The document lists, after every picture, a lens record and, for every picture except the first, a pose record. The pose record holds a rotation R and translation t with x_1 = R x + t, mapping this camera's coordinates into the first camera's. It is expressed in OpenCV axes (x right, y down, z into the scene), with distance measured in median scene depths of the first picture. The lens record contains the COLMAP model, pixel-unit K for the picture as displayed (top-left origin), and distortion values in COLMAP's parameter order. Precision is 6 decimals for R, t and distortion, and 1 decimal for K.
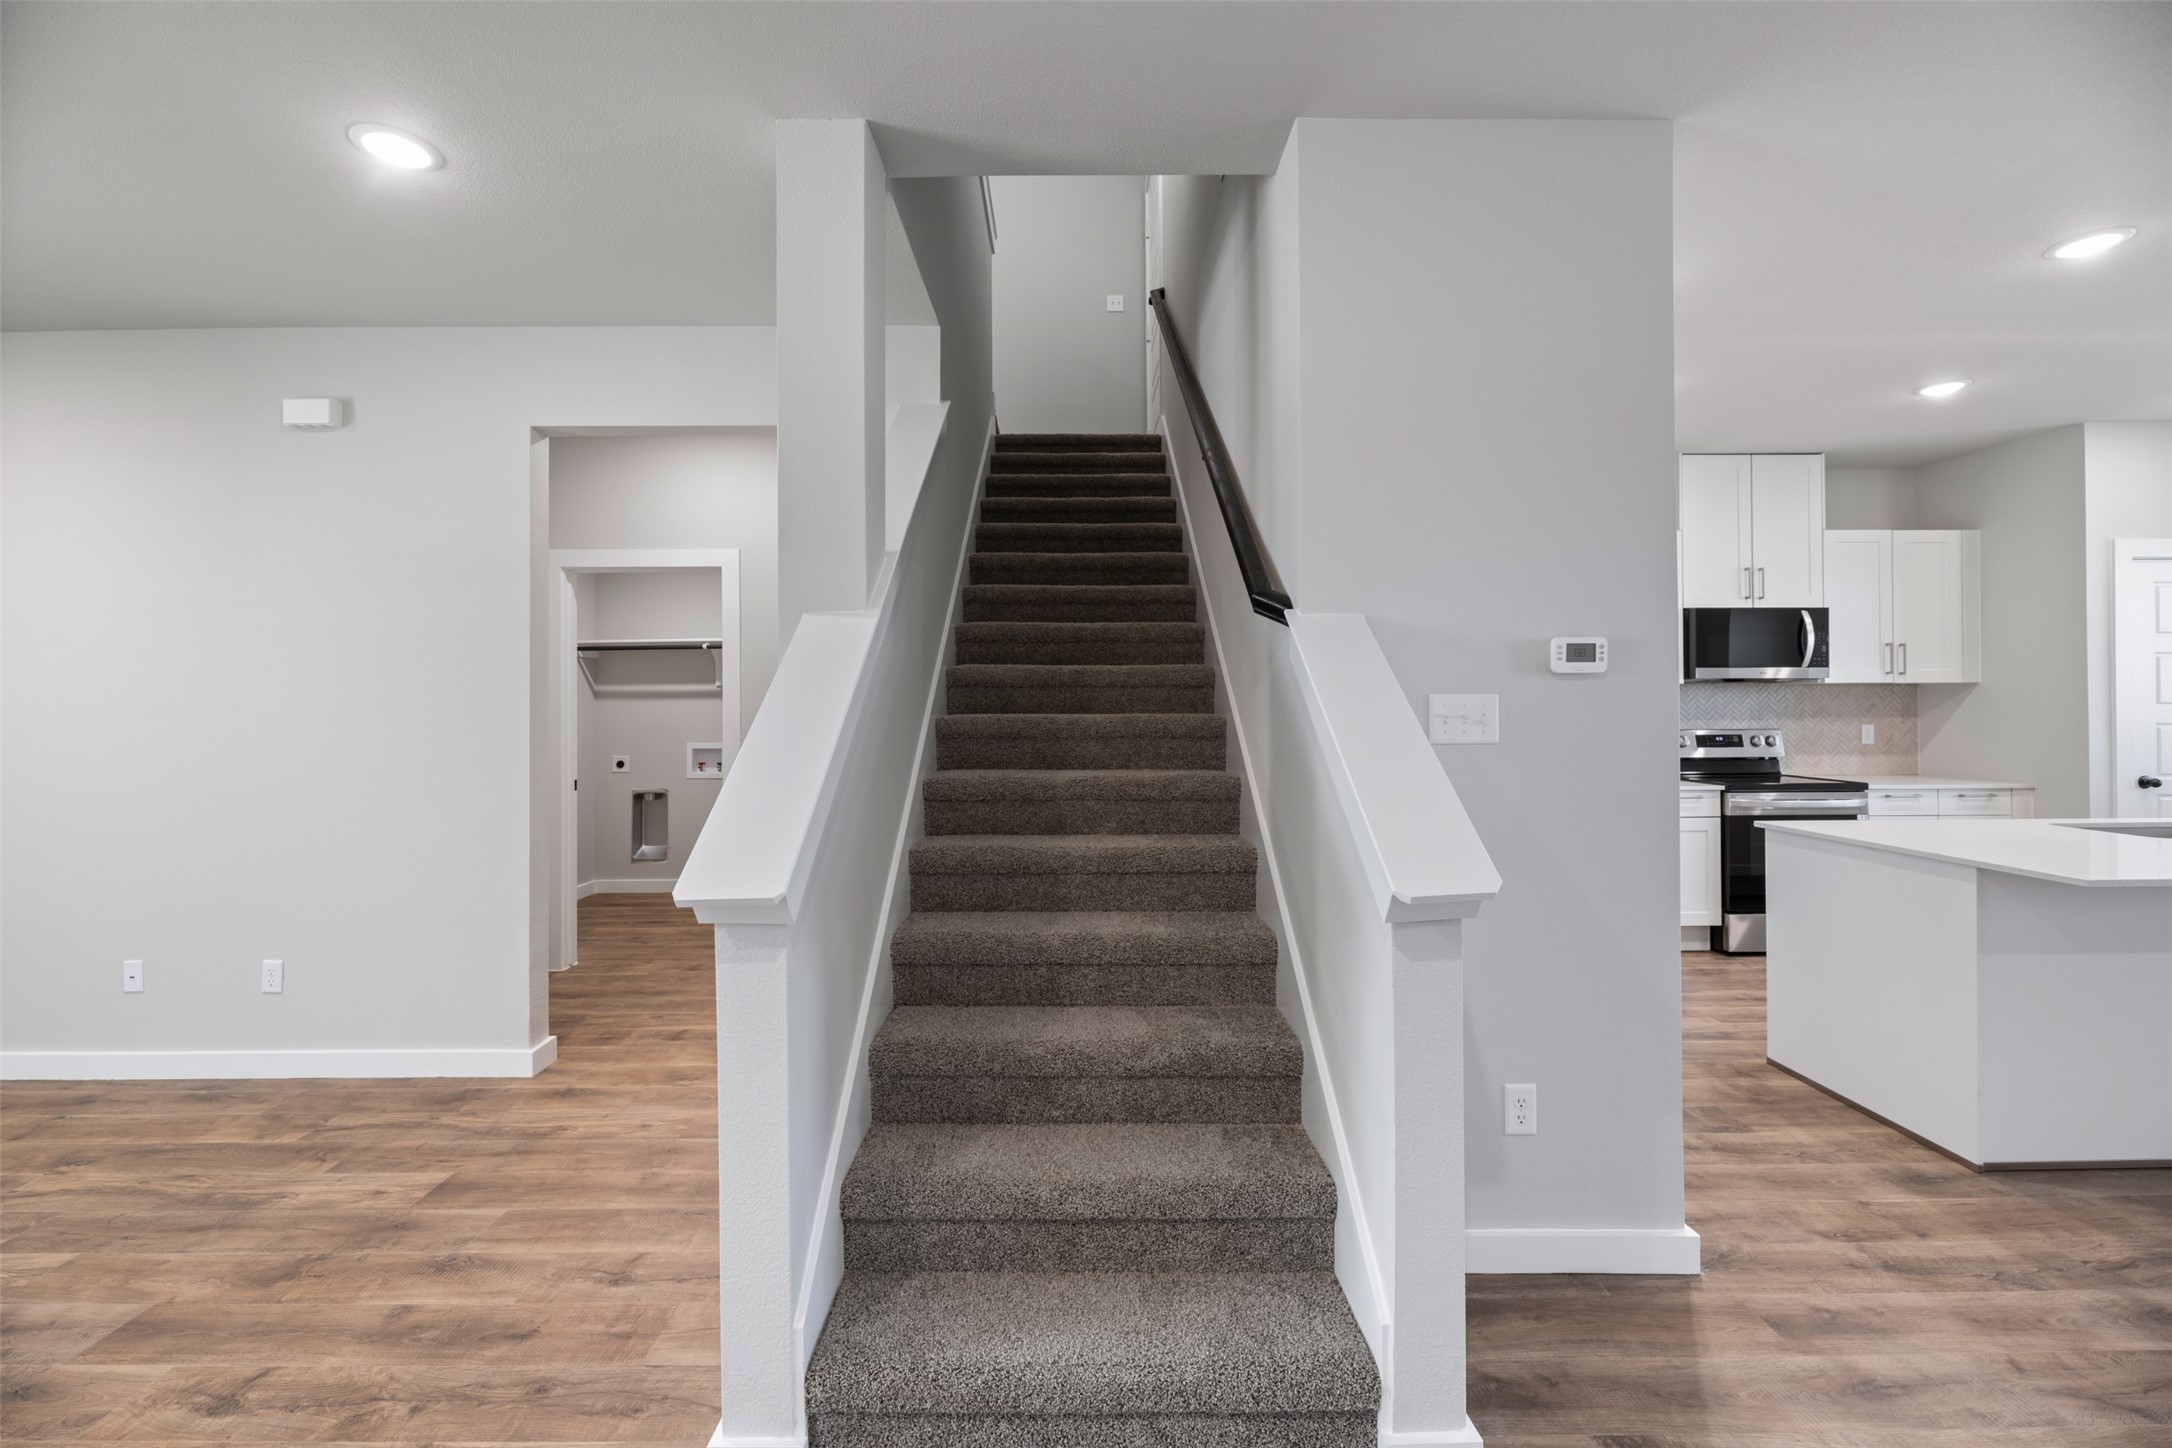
lens RADIAL K [[875.9, 0, 1087.5], [0, 875.9, 714.7], [0, 0, 1]] dist [0.001436, -0.003955]
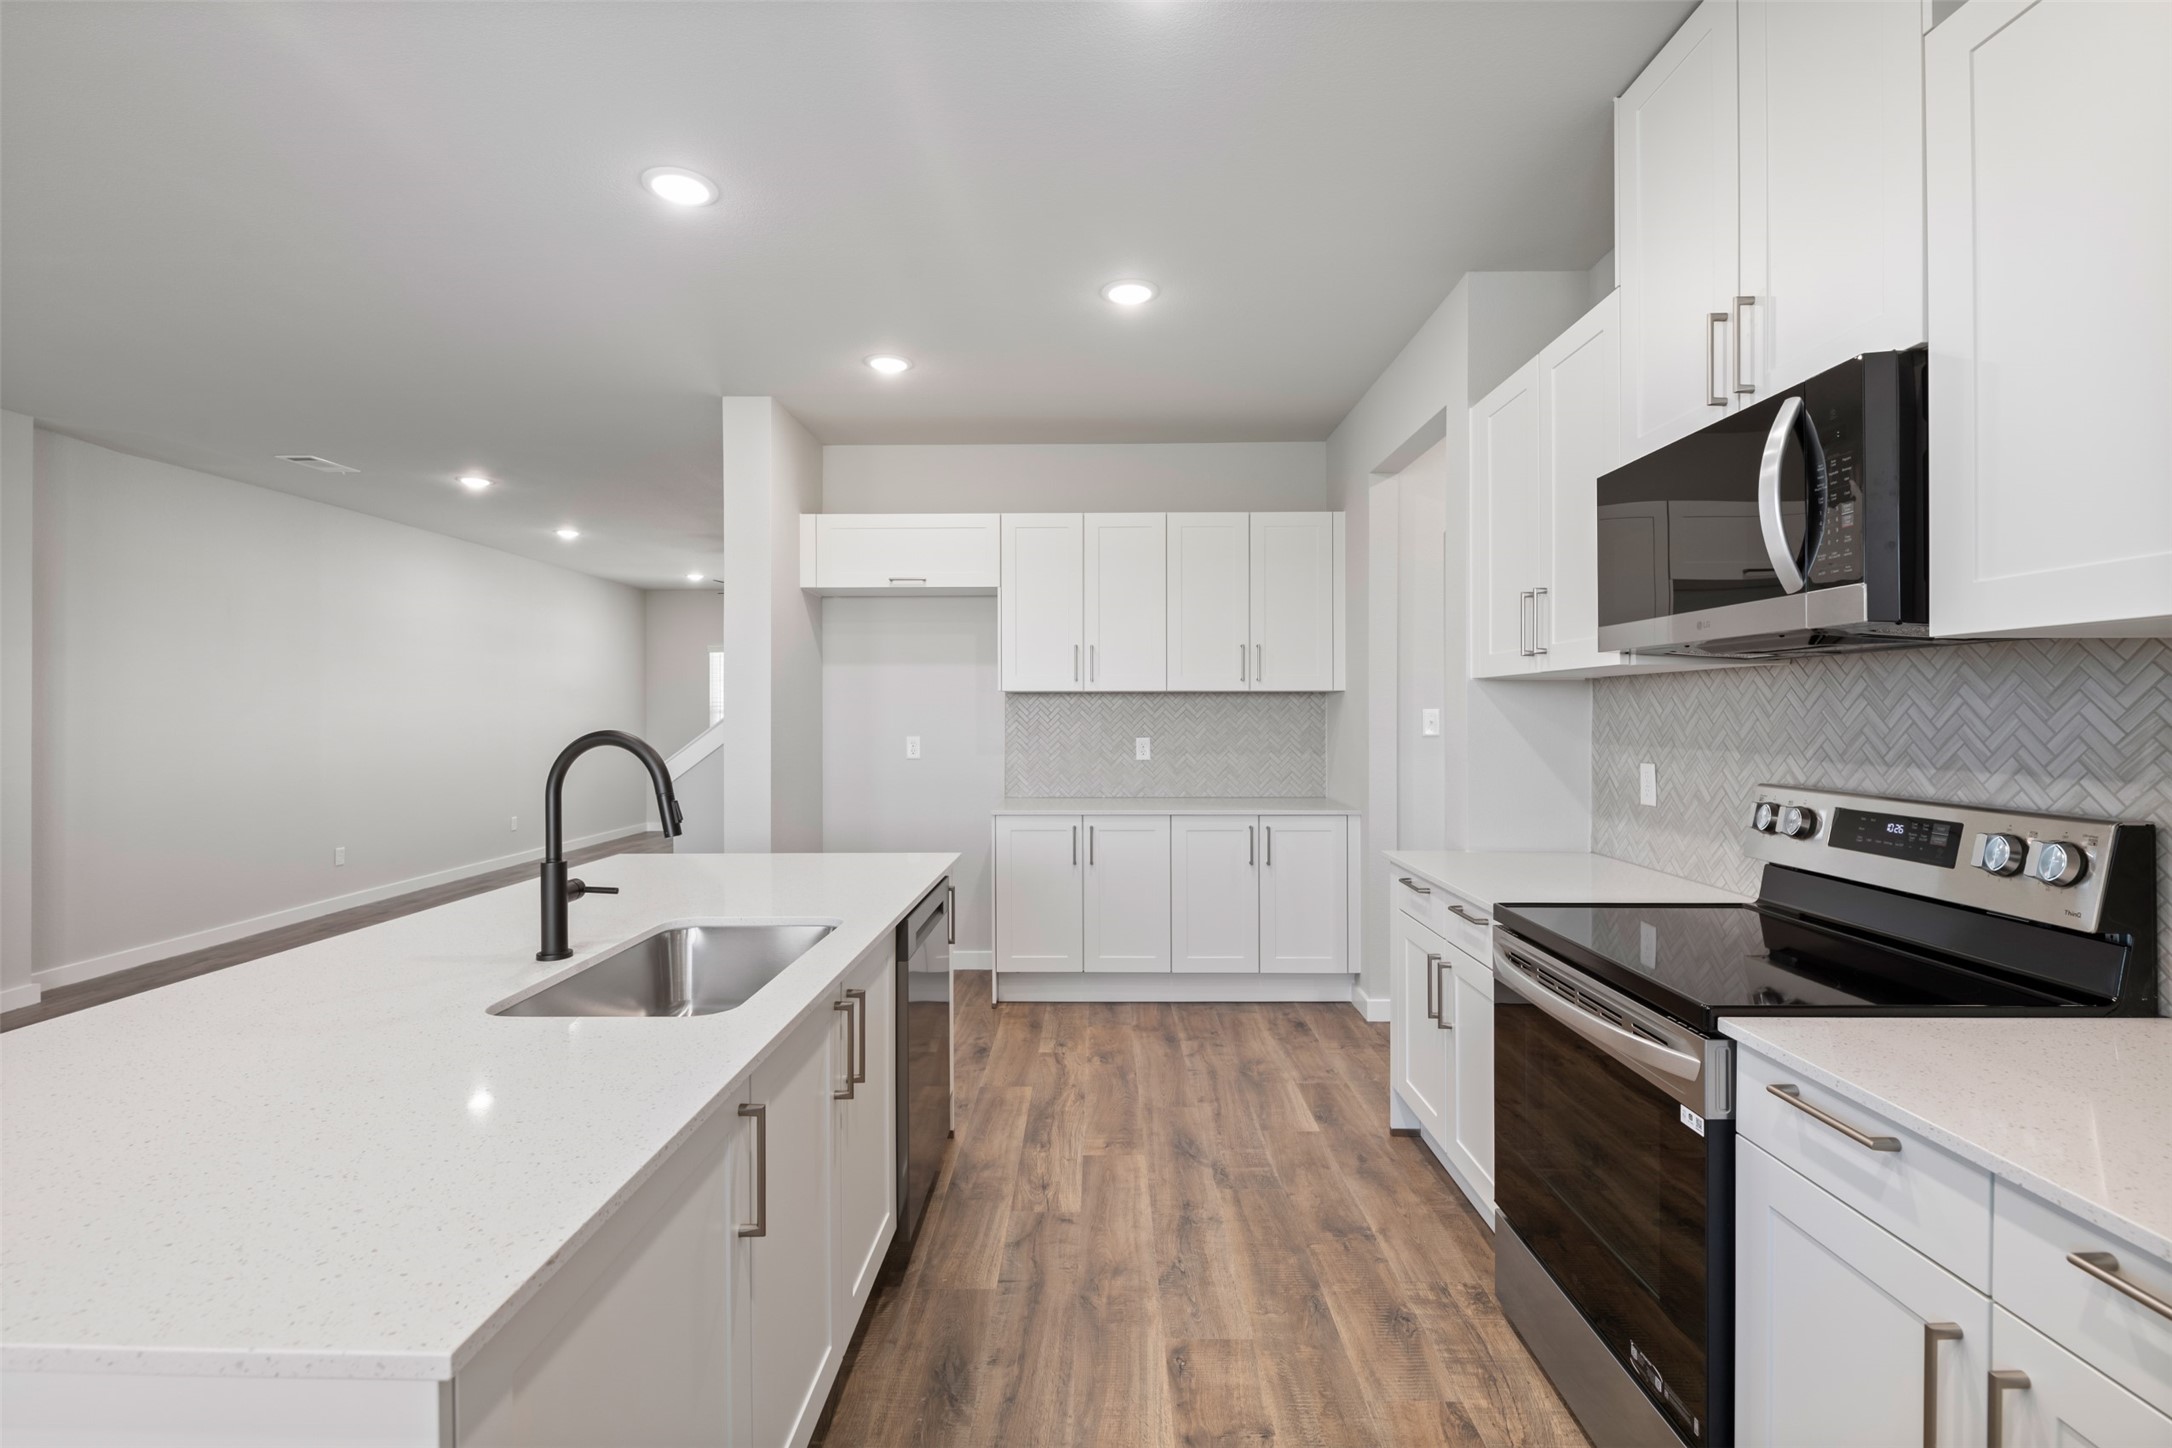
lens RADIAL K [[945.6, 0, 1098.1], [0, 945.6, 704.0], [0, 0, 1]] dist [0.021759, -0.000158]
pose [[-0.016838, -0.003630, -0.999852, 1.189879], [-0.008310, 0.999959, -0.003490, -0.014348], [0.999824, 0.008250, -0.016868, 0.809703]]
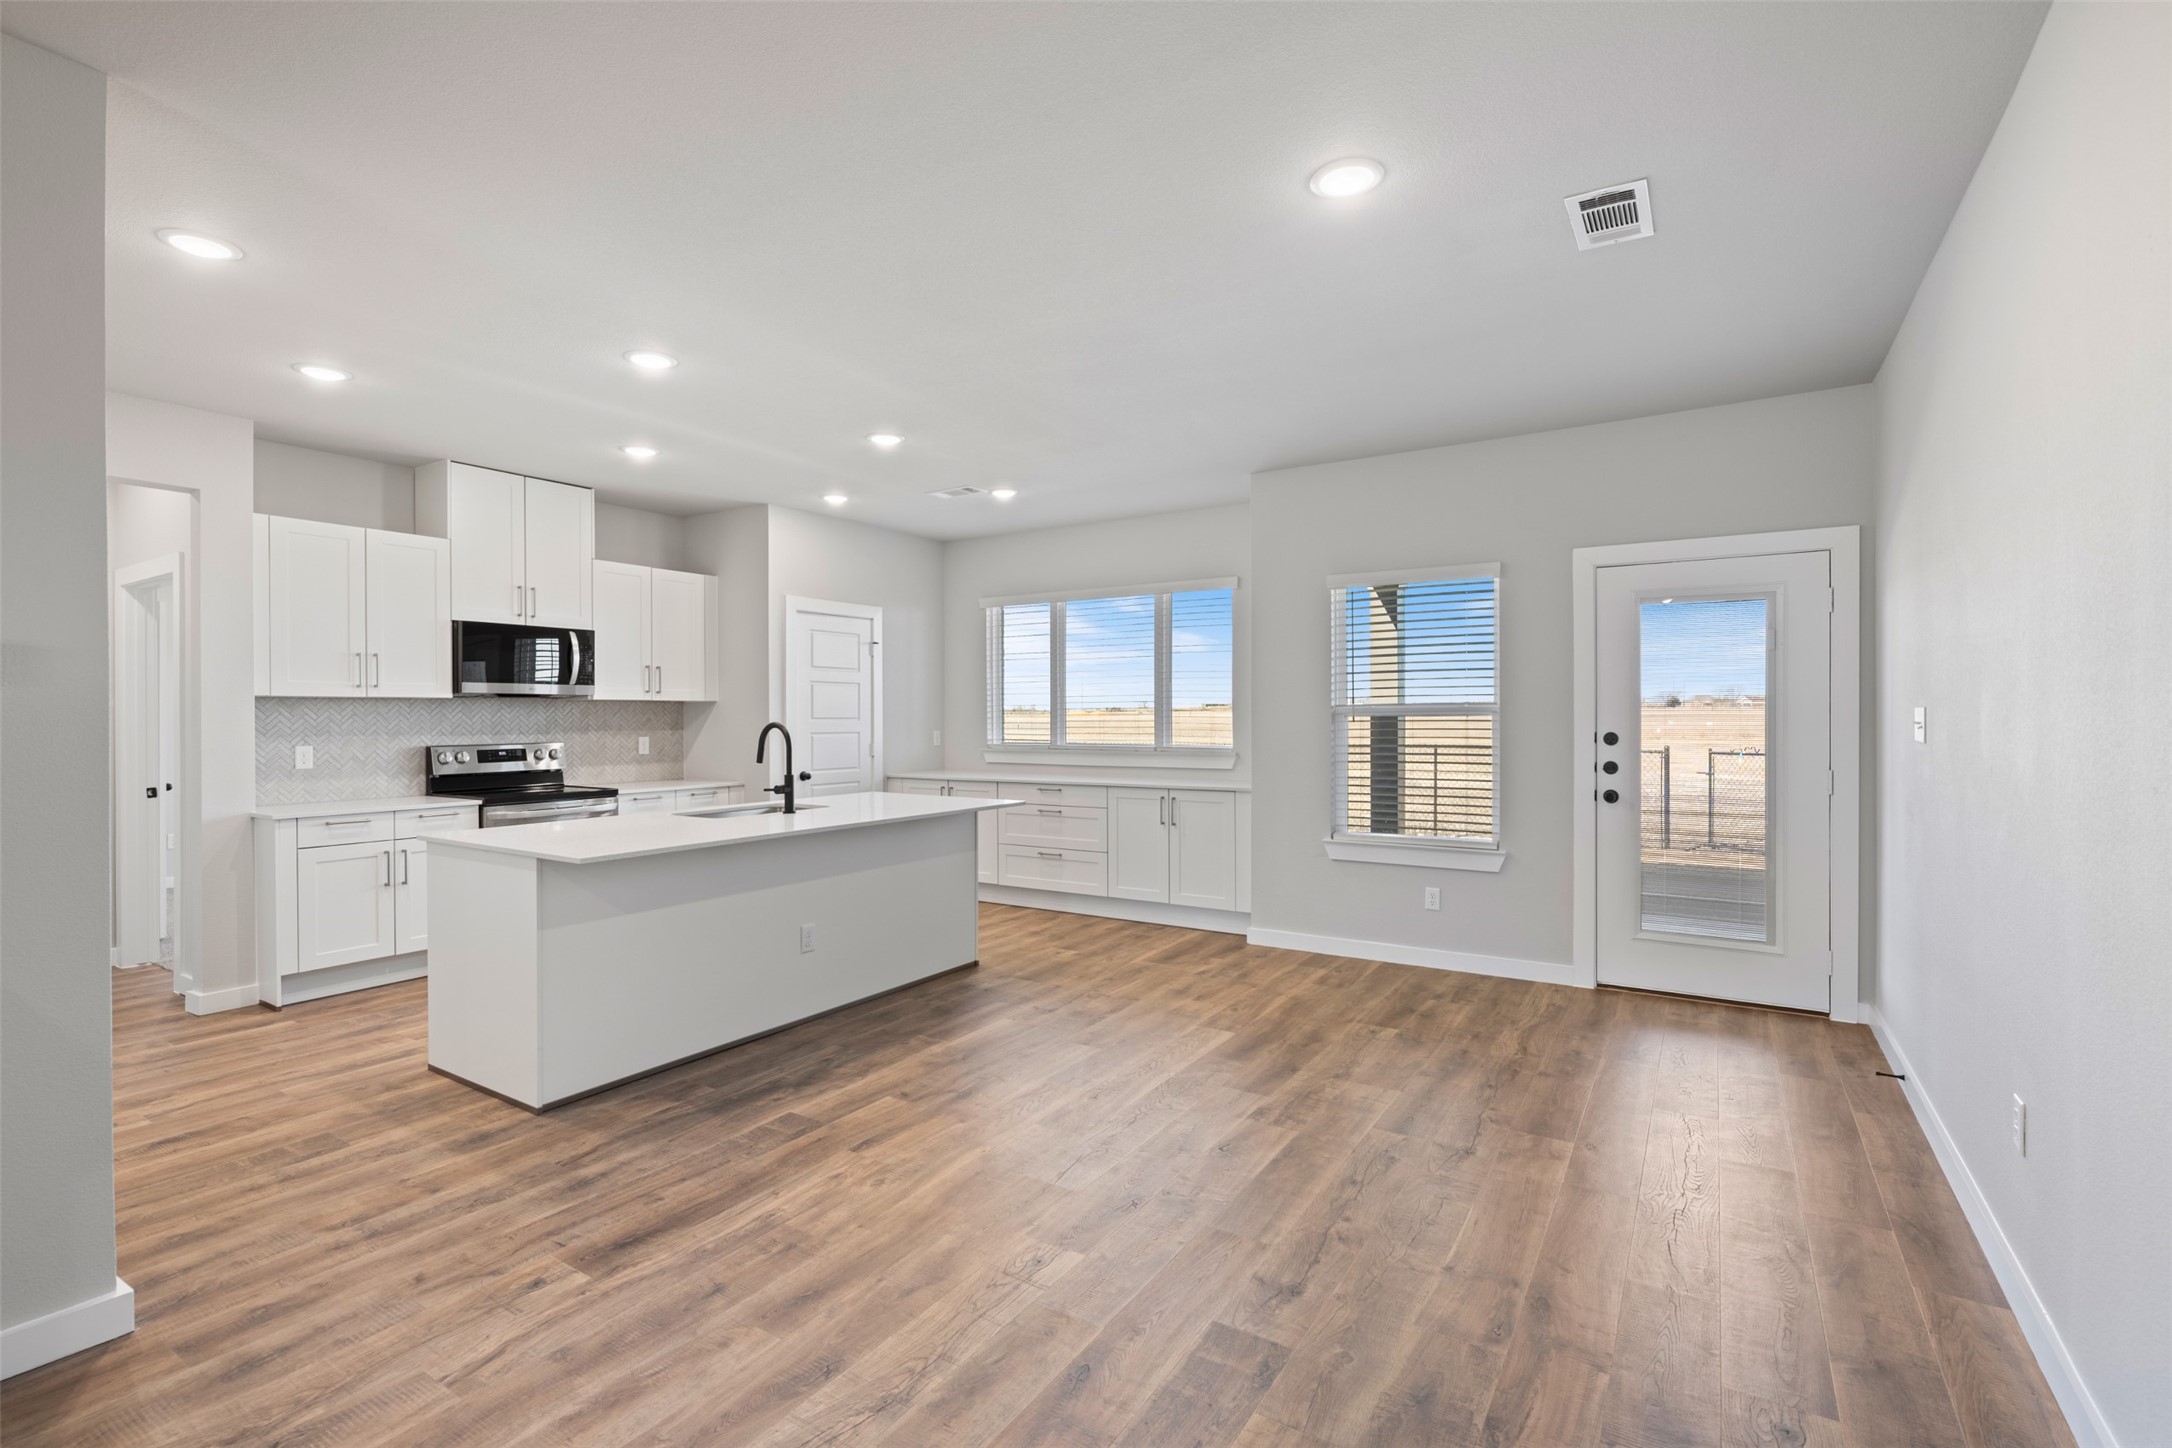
lens RADIAL K [[970.4, 0, 1080.7], [0, 970.4, 726.9], [0, 0, 1]] dist [-0.004355, 0.001321]
pose [[0.548430, -0.005660, 0.836177, 0.175425], [0.008812, 0.999961, 0.000989, 0.002401], [-0.836150, 0.006826, 0.548458, -0.180615]]
